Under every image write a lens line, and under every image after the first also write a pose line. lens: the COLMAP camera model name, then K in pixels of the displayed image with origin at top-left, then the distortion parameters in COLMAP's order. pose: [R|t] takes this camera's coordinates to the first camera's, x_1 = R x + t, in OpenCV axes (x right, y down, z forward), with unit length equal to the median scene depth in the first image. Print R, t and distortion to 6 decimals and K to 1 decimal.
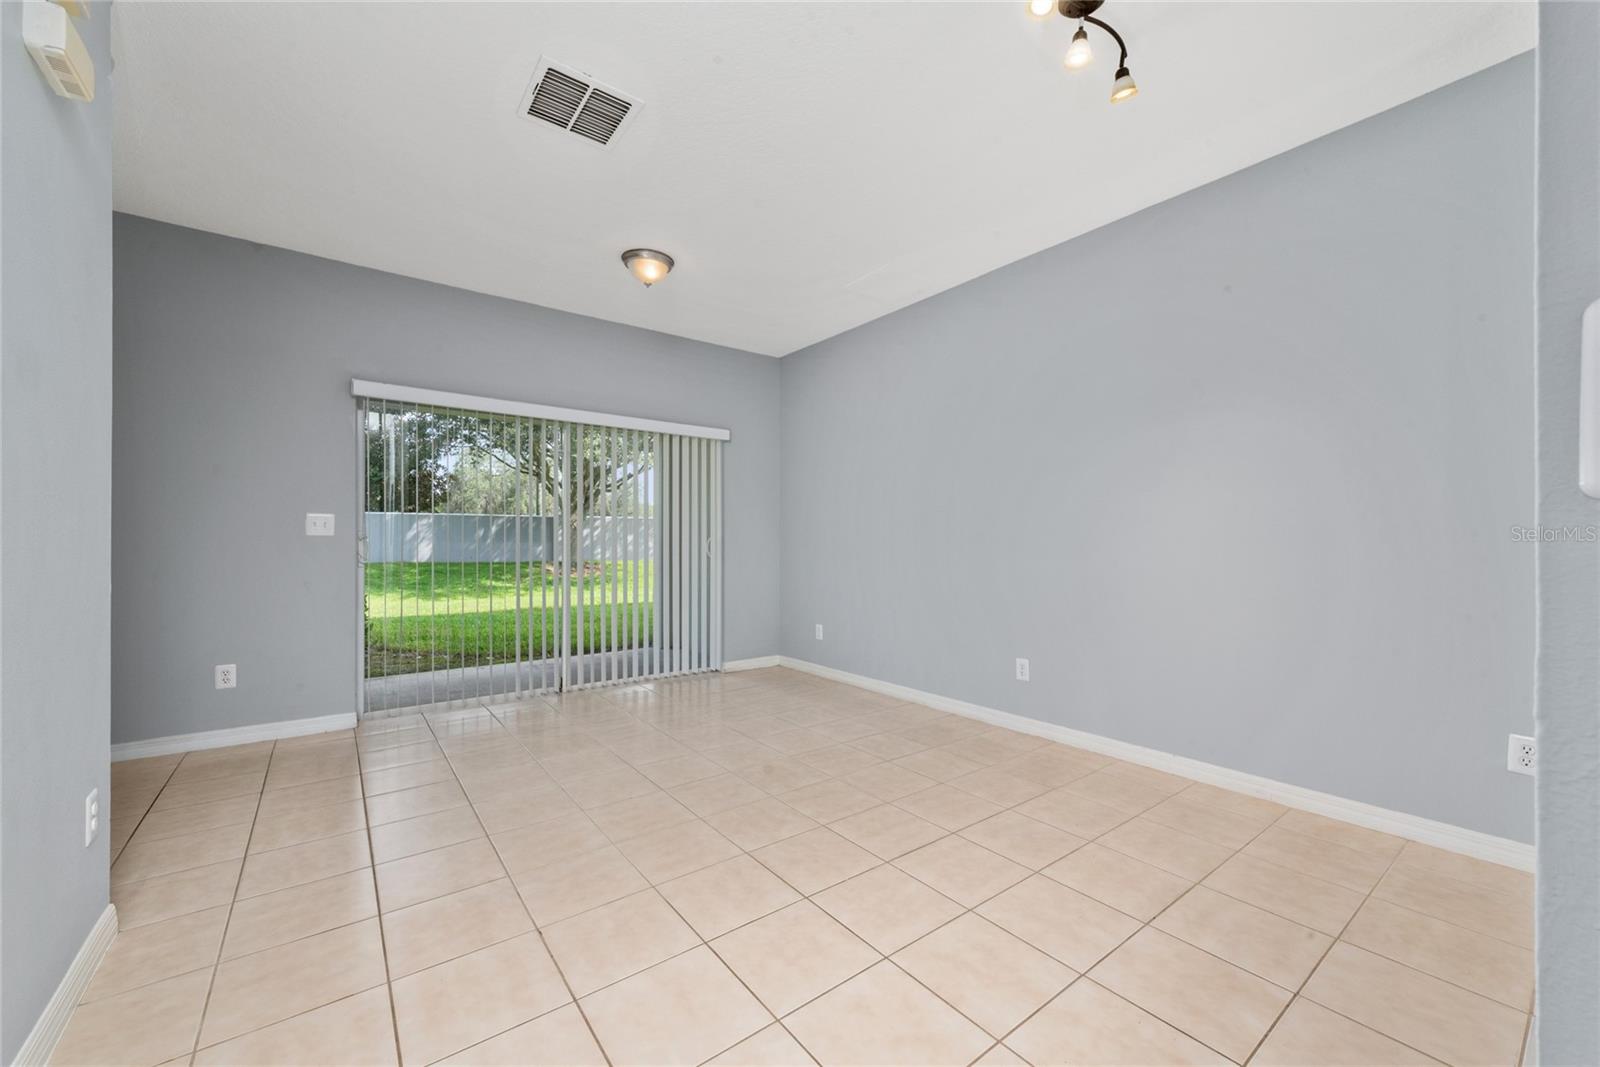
lens RADIAL K [[625.1, 0, 807.7], [0, 625.1, 536.4], [0, 0, 1]] dist [0.007222, -0.000053]
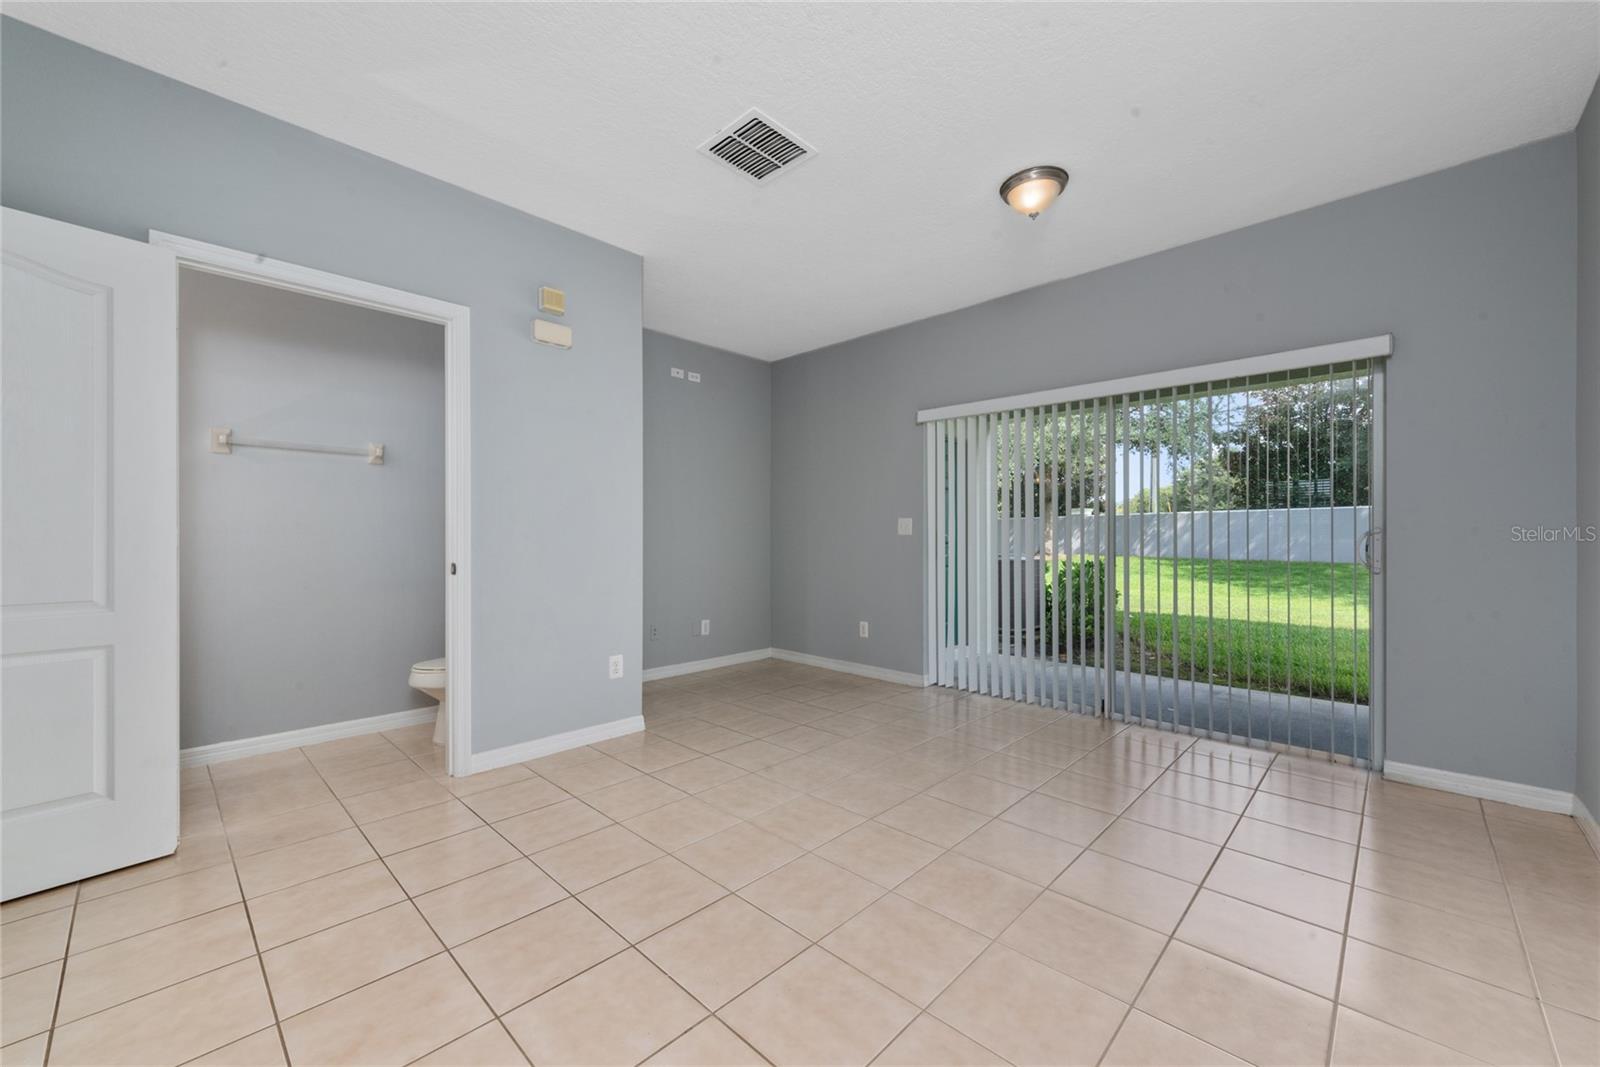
lens RADIAL K [[625.1, 0, 807.7], [0, 625.1, 536.4], [0, 0, 1]] dist [0.007222, -0.000053]
pose [[0.154792, -0.000882, -0.987947, 0.483979], [0.004884, 0.999988, -0.000127, 0.002289], [0.987935, -0.004805, 0.154794, 0.593341]]
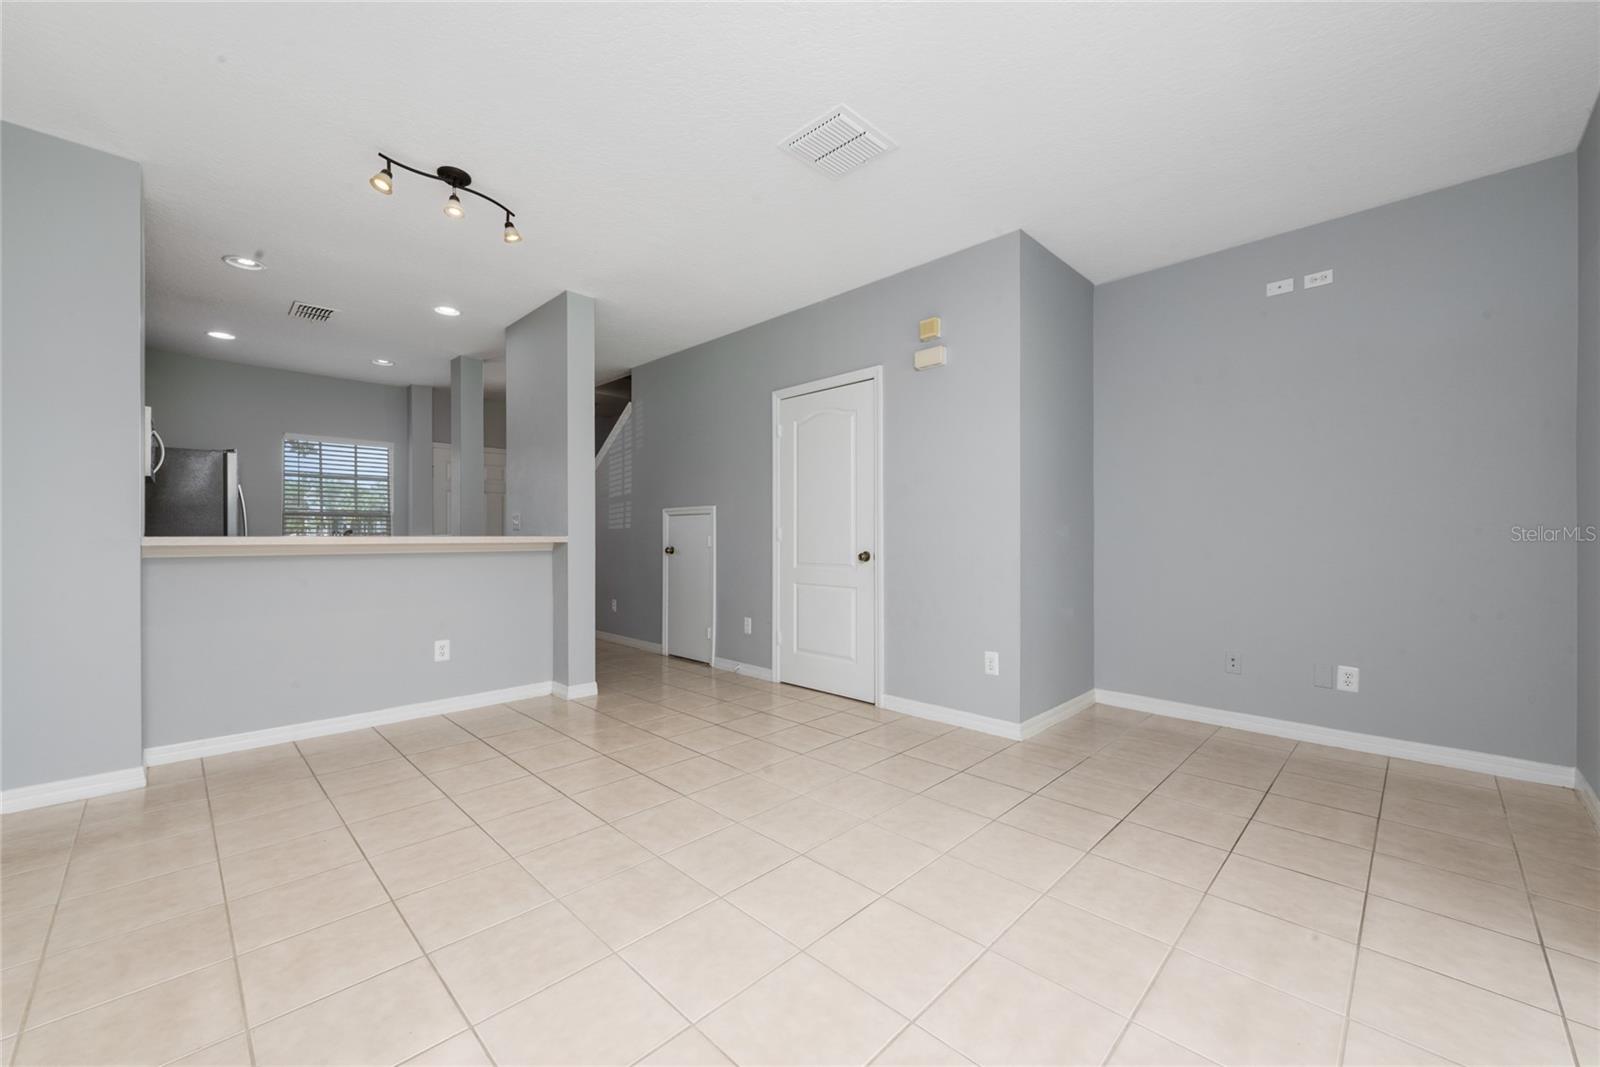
lens RADIAL K [[625.1, 0, 807.7], [0, 625.1, 536.4], [0, 0, 1]] dist [0.007222, -0.000053]
pose [[-0.991325, 0.003943, -0.131376, -0.105931], [0.004673, 0.999975, -0.005245, 0.011268], [0.131352, -0.005813, -0.991319, 1.355019]]
